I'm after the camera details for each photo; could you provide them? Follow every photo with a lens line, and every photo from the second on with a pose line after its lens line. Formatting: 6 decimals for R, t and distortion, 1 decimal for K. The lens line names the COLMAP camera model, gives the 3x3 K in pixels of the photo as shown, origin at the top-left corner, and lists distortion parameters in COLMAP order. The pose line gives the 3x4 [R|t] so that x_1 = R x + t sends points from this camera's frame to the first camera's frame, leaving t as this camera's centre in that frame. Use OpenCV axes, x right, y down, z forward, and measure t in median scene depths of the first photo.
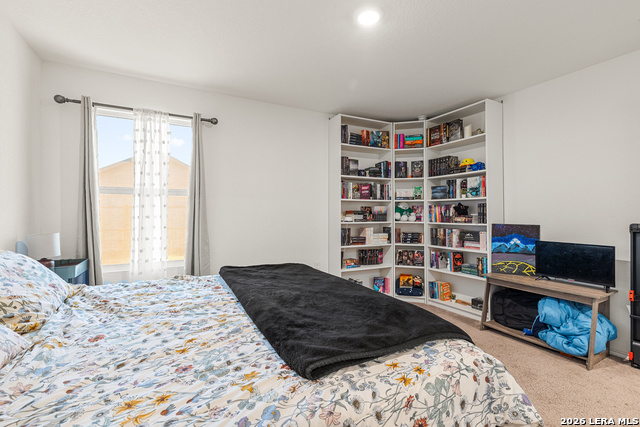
lens RADIAL K [[289.5, 0, 322.1], [0, 289.5, 213.0], [0, 0, 1]] dist [0.006513, -0.001193]
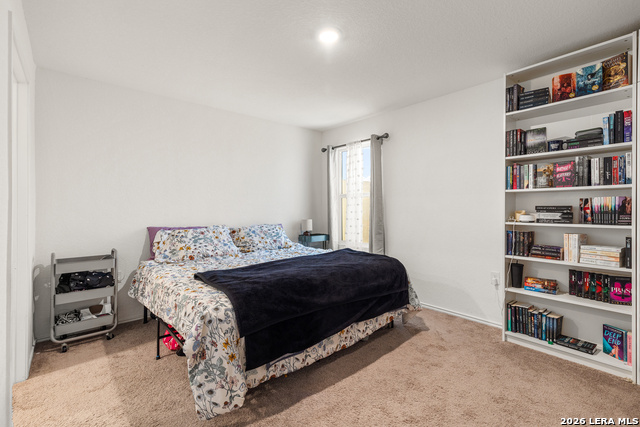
lens RADIAL K [[289.5, 0, 323.1], [0, 289.5, 211.2], [0, 0, 1]] dist [0.006513, -0.001193]
pose [[0.244647, 0.003104, -0.969607, 0.632659], [-0.002604, 0.999993, 0.002545, 0.003502], [0.969609, 0.001903, 0.244653, 0.359829]]
